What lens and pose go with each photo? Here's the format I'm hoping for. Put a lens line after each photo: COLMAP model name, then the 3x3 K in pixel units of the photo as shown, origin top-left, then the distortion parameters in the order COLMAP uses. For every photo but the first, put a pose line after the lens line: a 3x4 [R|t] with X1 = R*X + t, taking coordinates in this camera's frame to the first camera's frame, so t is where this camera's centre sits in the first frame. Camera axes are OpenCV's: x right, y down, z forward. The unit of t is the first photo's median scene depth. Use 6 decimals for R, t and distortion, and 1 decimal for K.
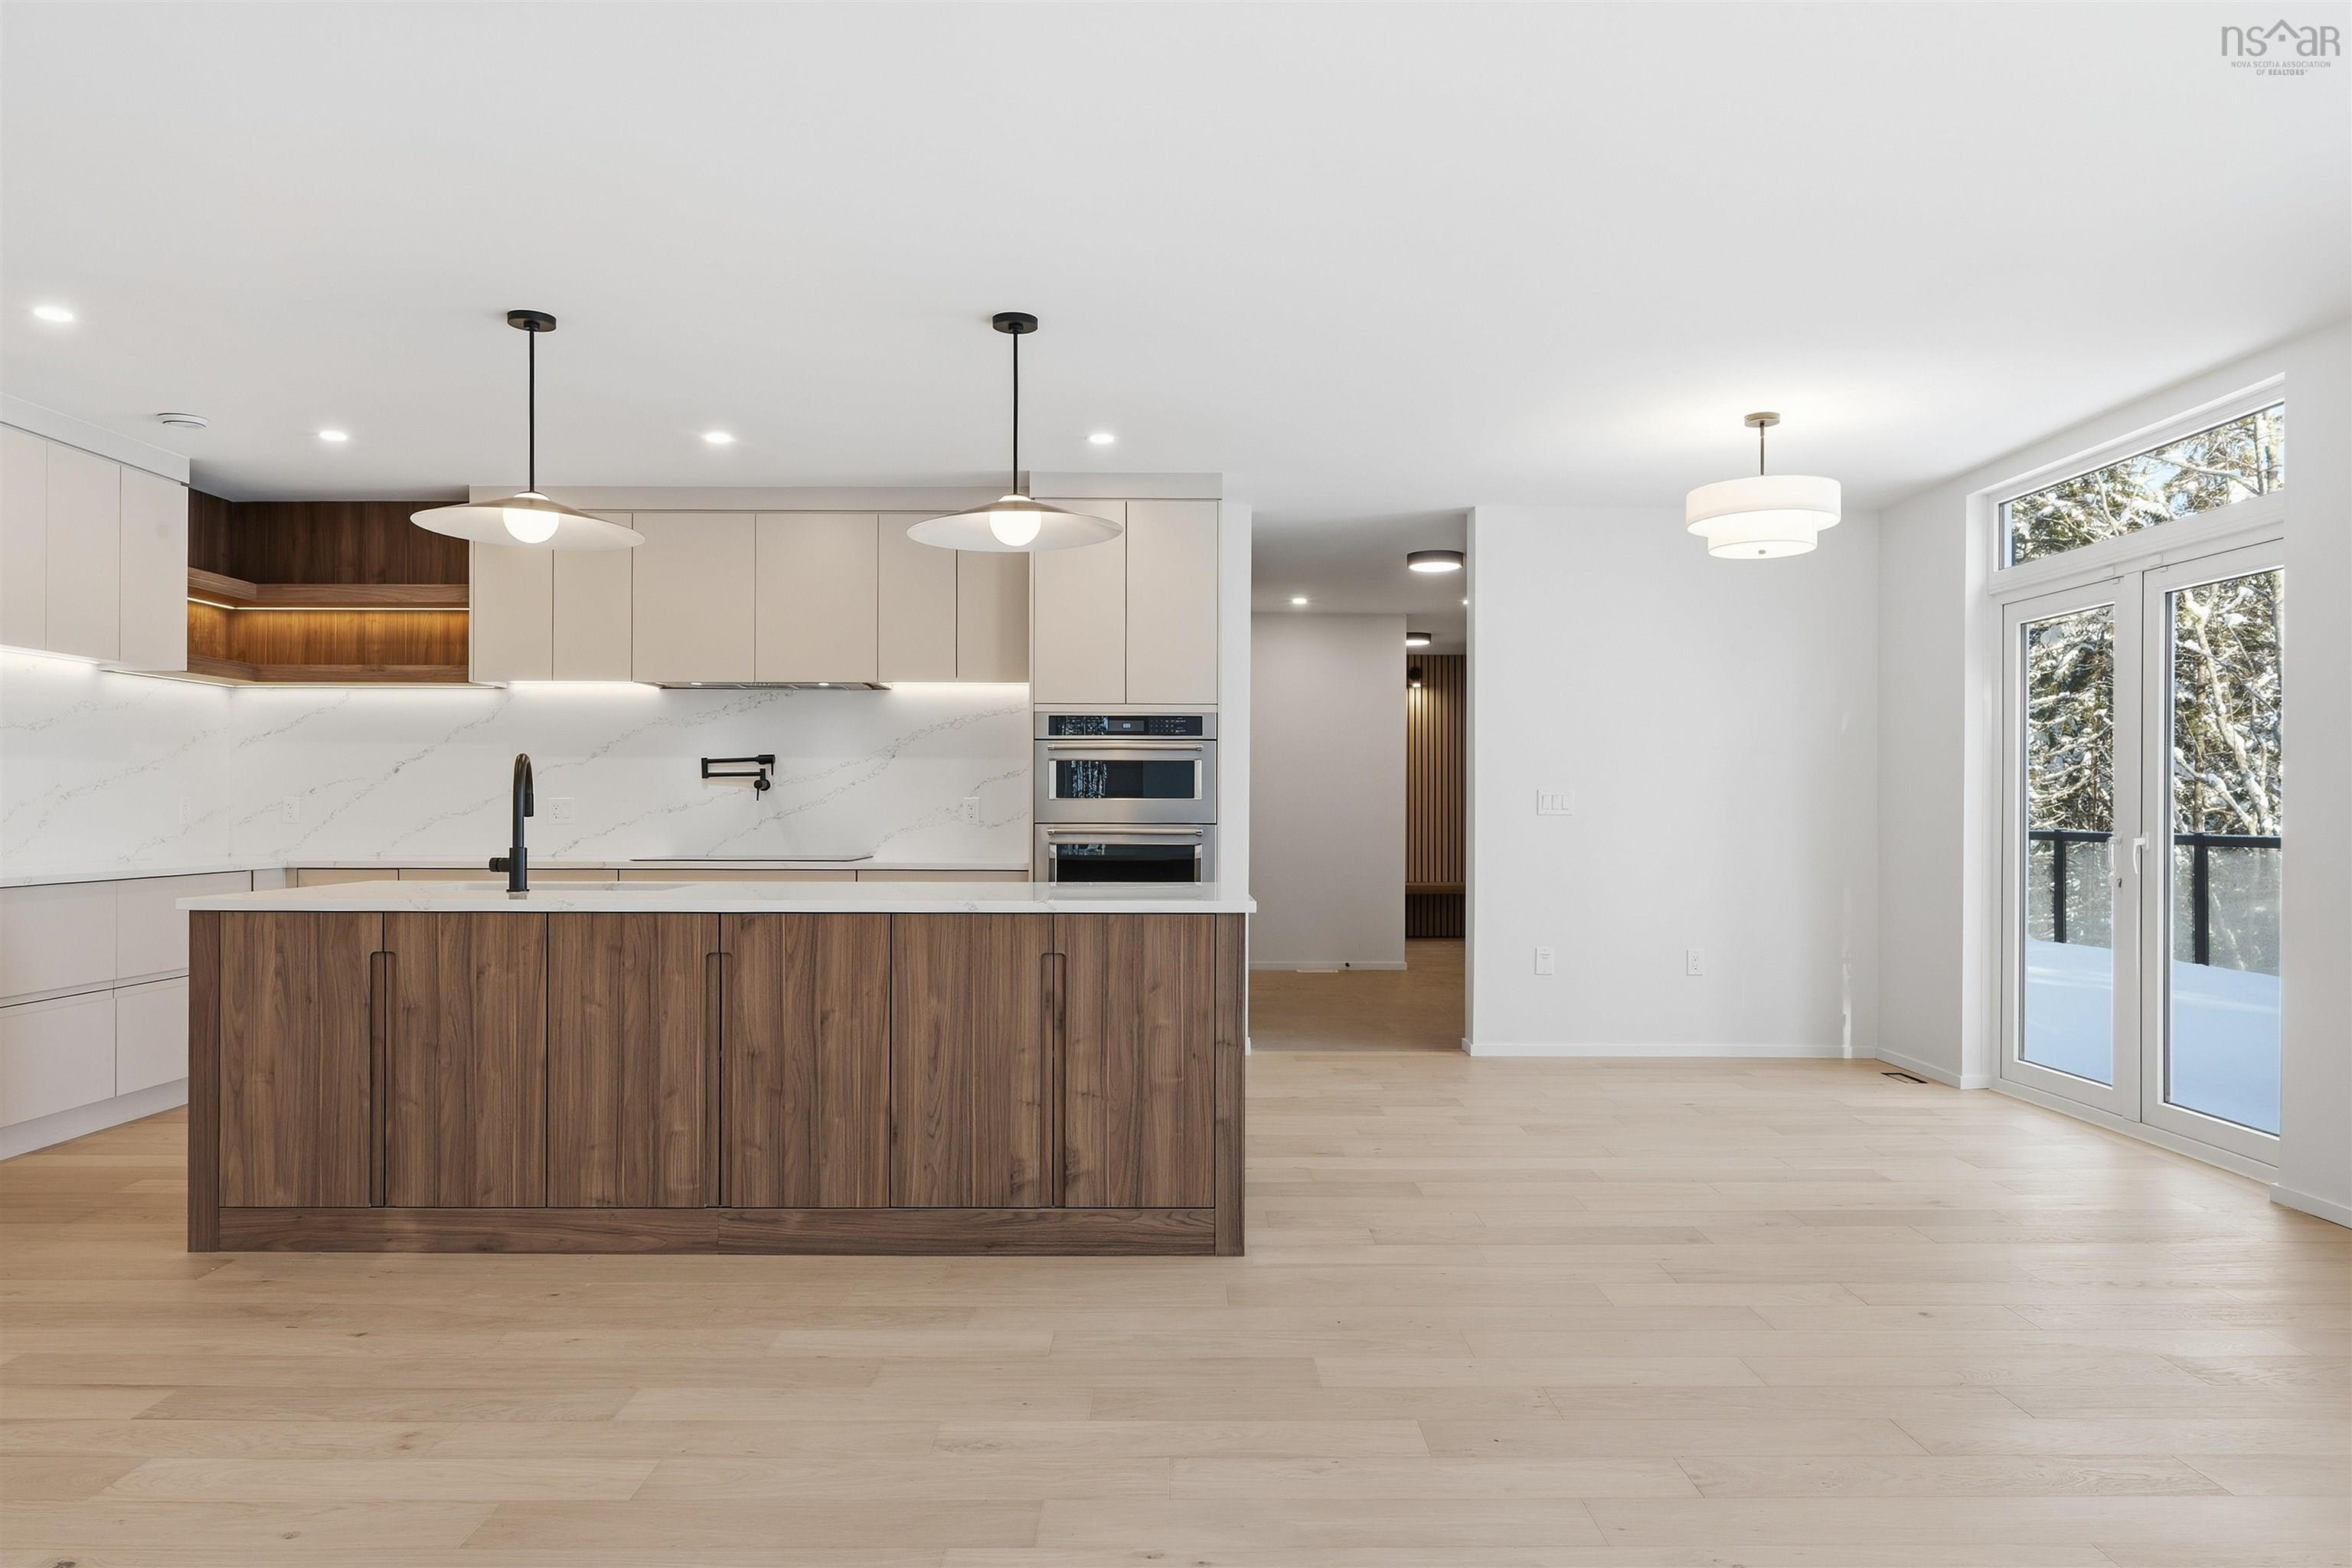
lens RADIAL K [[1512.8, 0, 1190.4], [0, 1512.8, 802.8], [0, 0, 1]] dist [-0.007213, -0.000579]
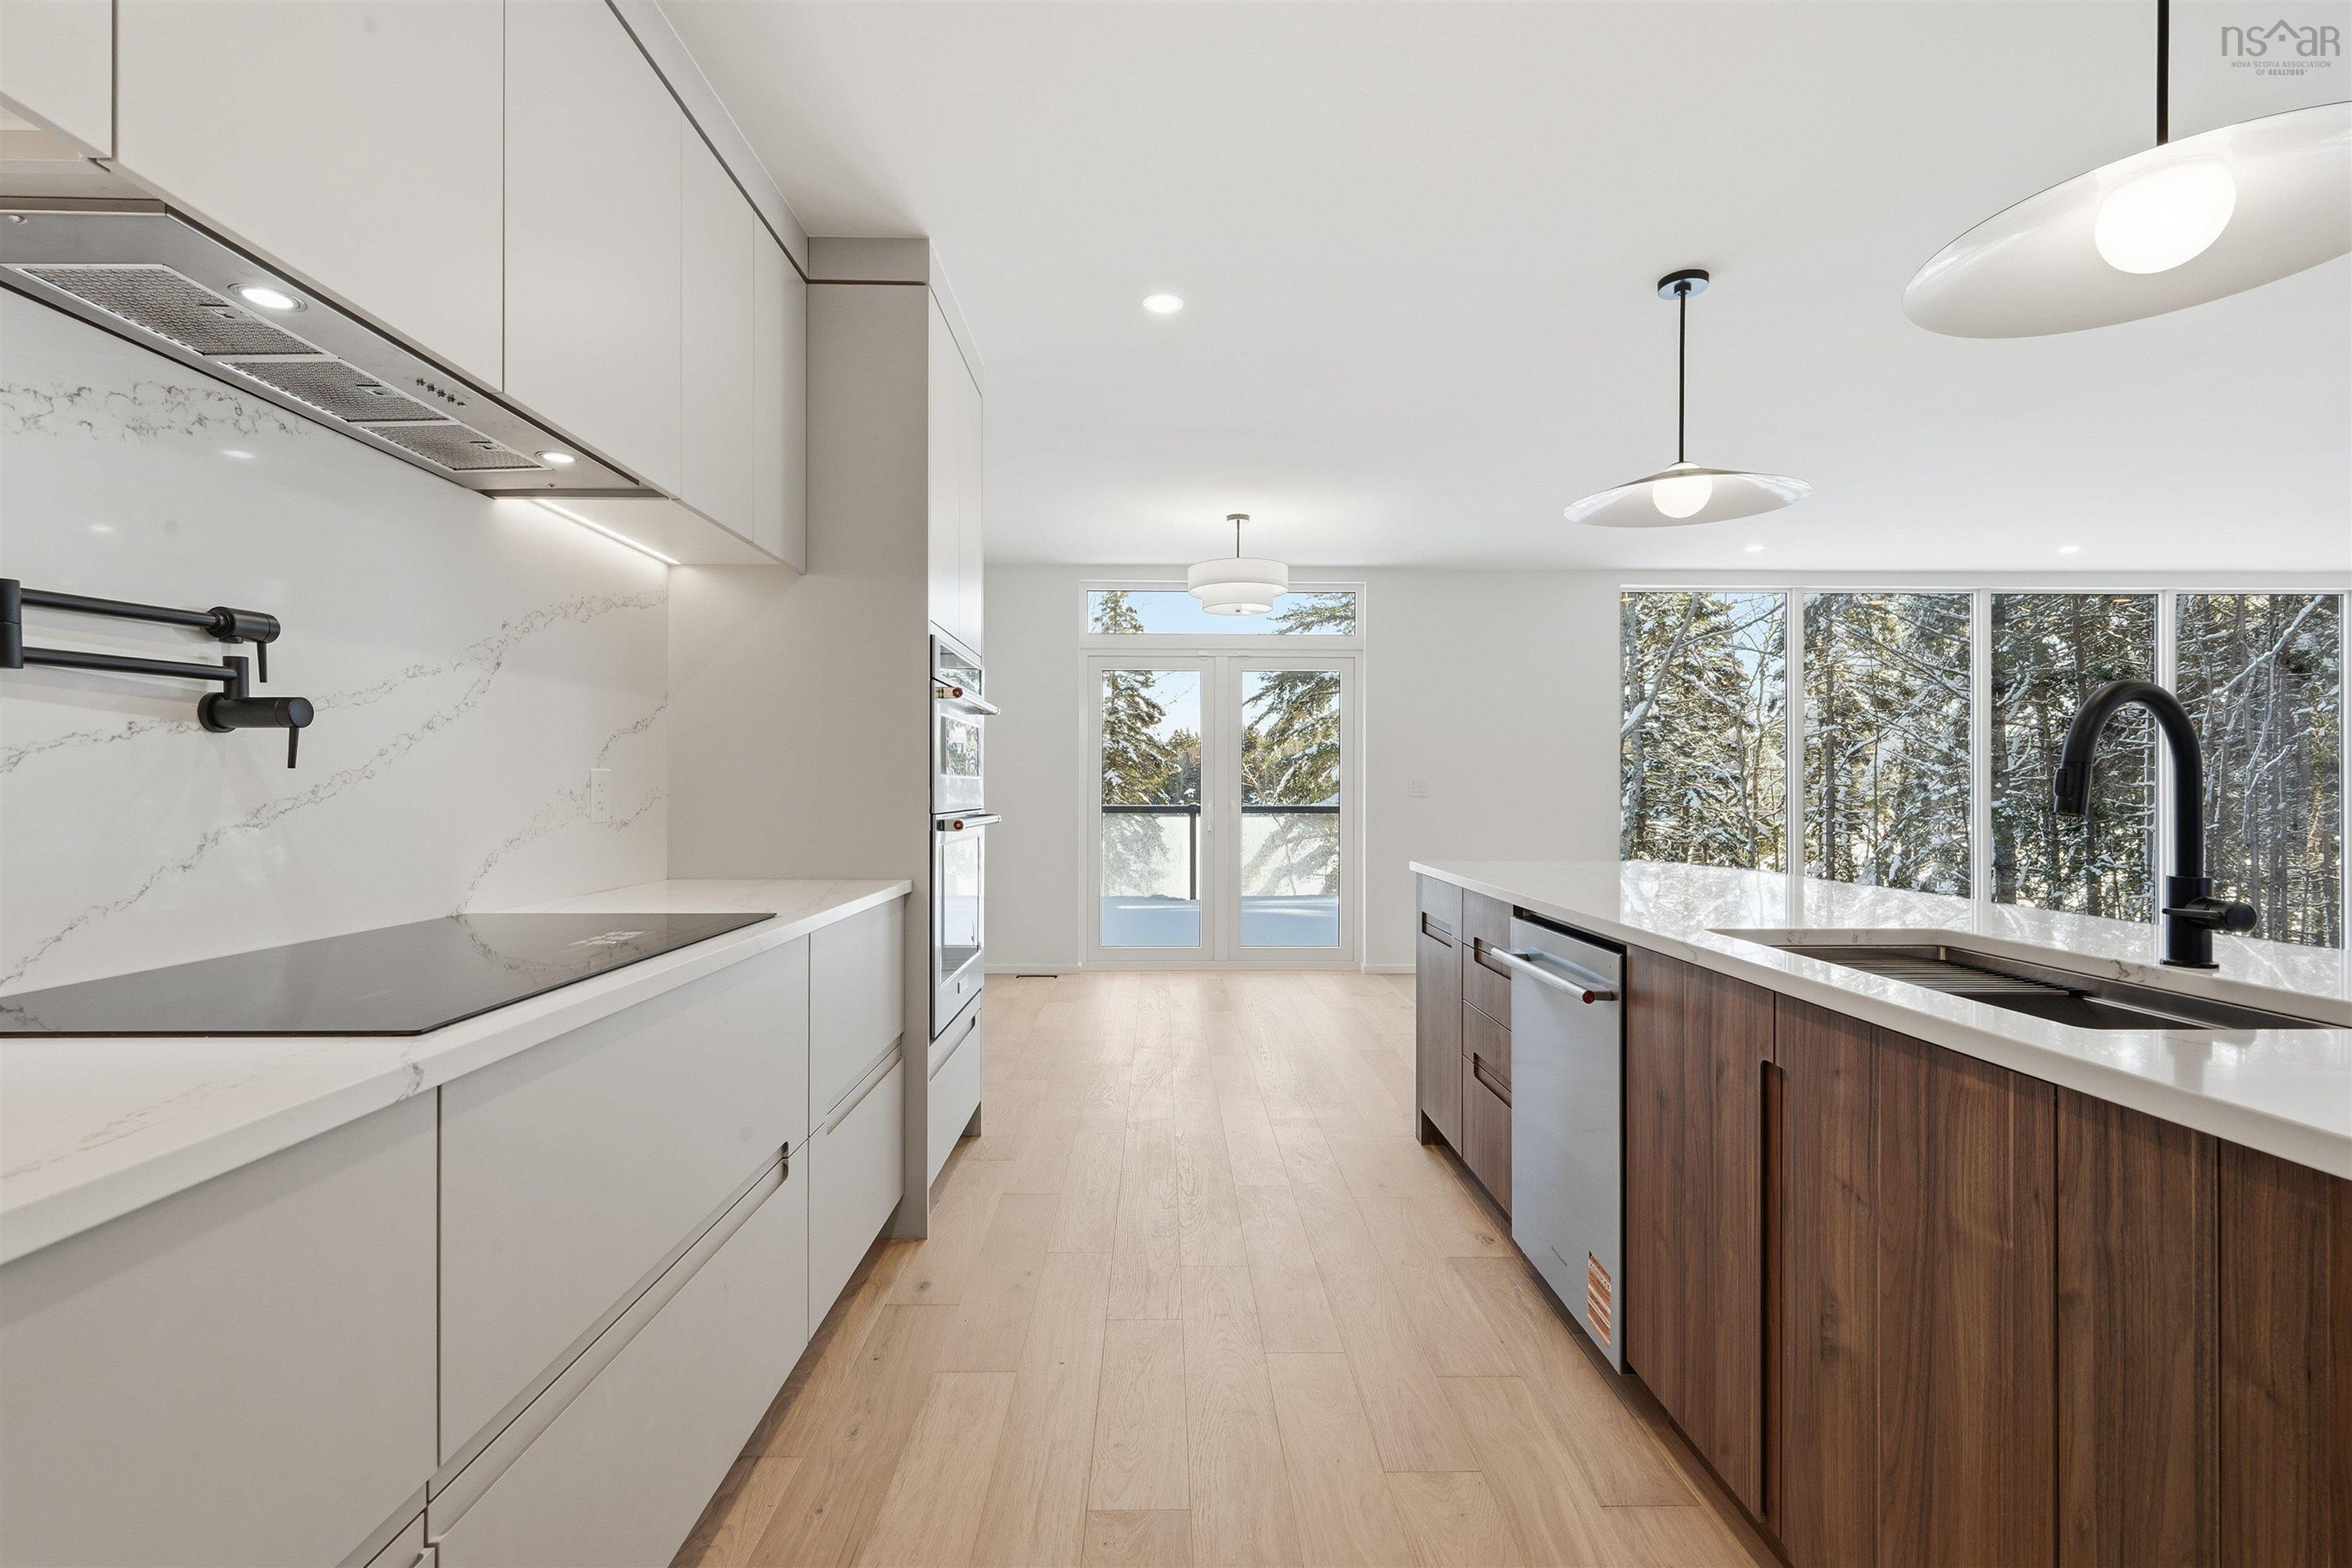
lens RADIAL K [[1053.5, 0, 1176.0], [0, 1053.5, 784.0], [0, 0, 1]] dist [-0.002004, 0.000175]
pose [[-0.003259, 0.000310, 0.999995, -0.850879], [-0.004535, 0.999990, -0.000325, 0.001556], [-0.999984, -0.004536, -0.003258, 1.448201]]
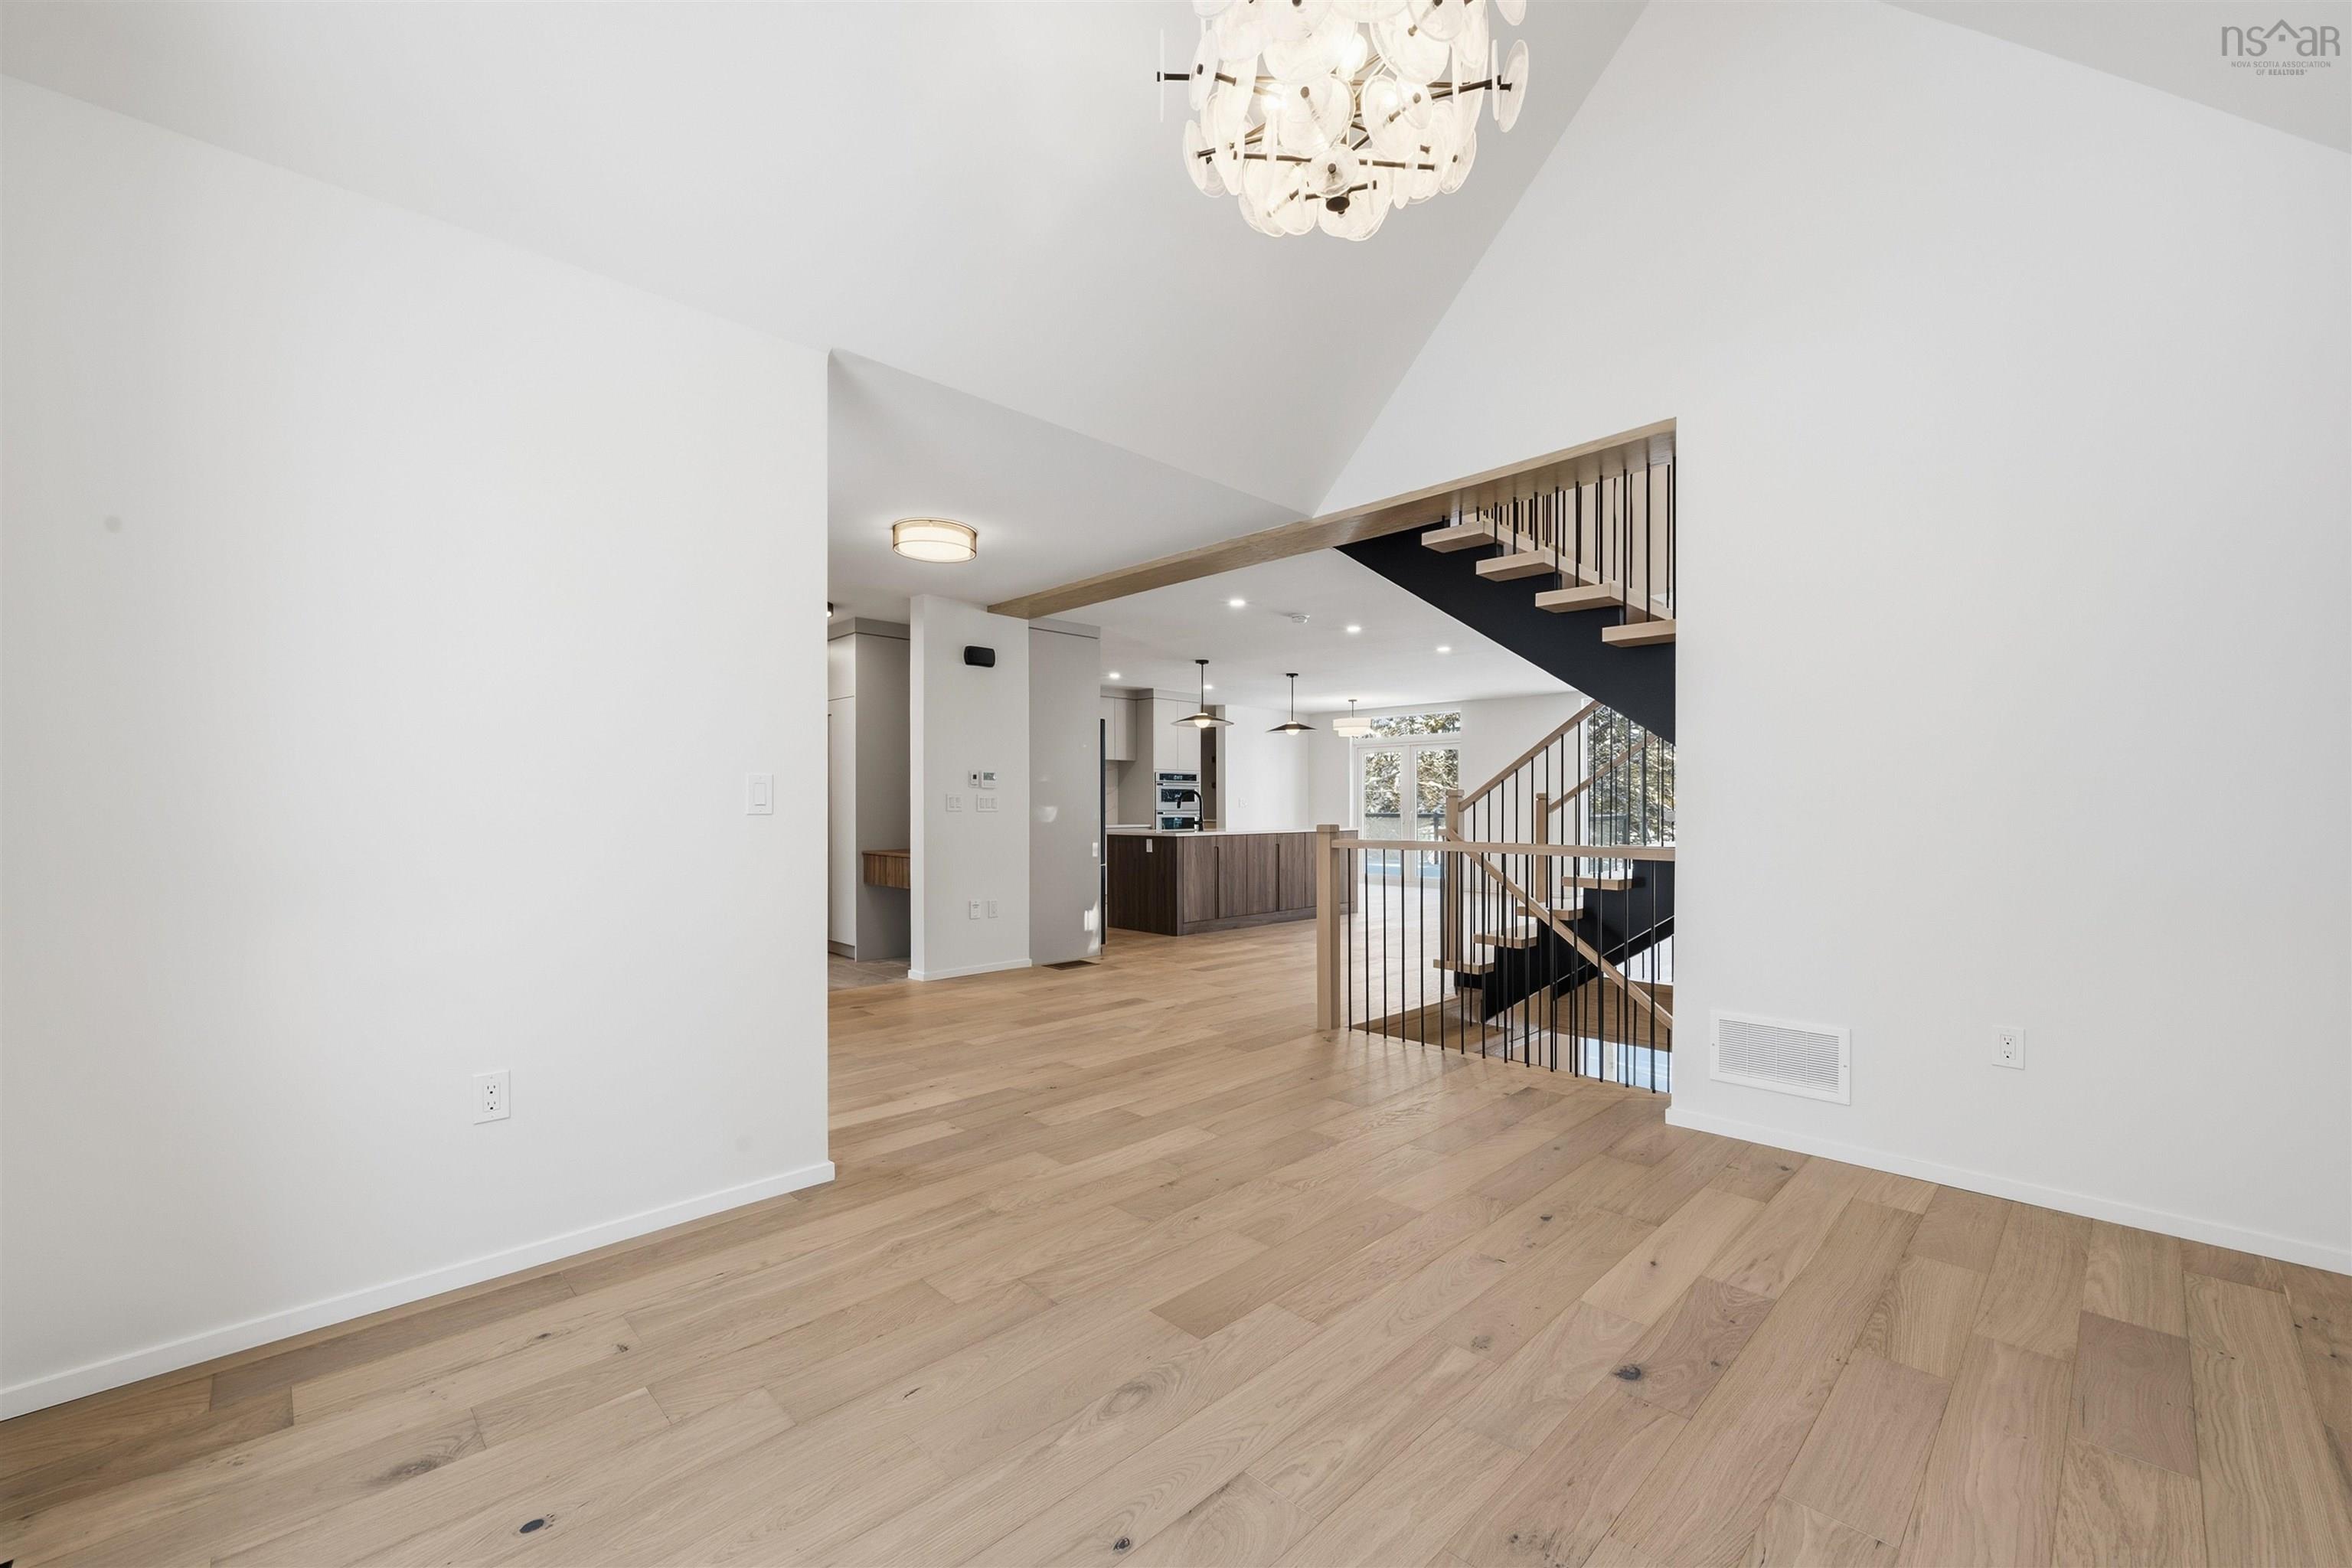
lens RADIAL K [[925.3, 0, 1176.0], [0, 925.3, 784.0], [0, 0, 1]] dist [-0.002188, 0.000221]
pose [[0.728523, 0.007666, 0.684979, -2.065502], [0.006214, 0.999822, -0.017798, -0.009103], [-0.684994, 0.017223, 0.728345, -0.507580]]
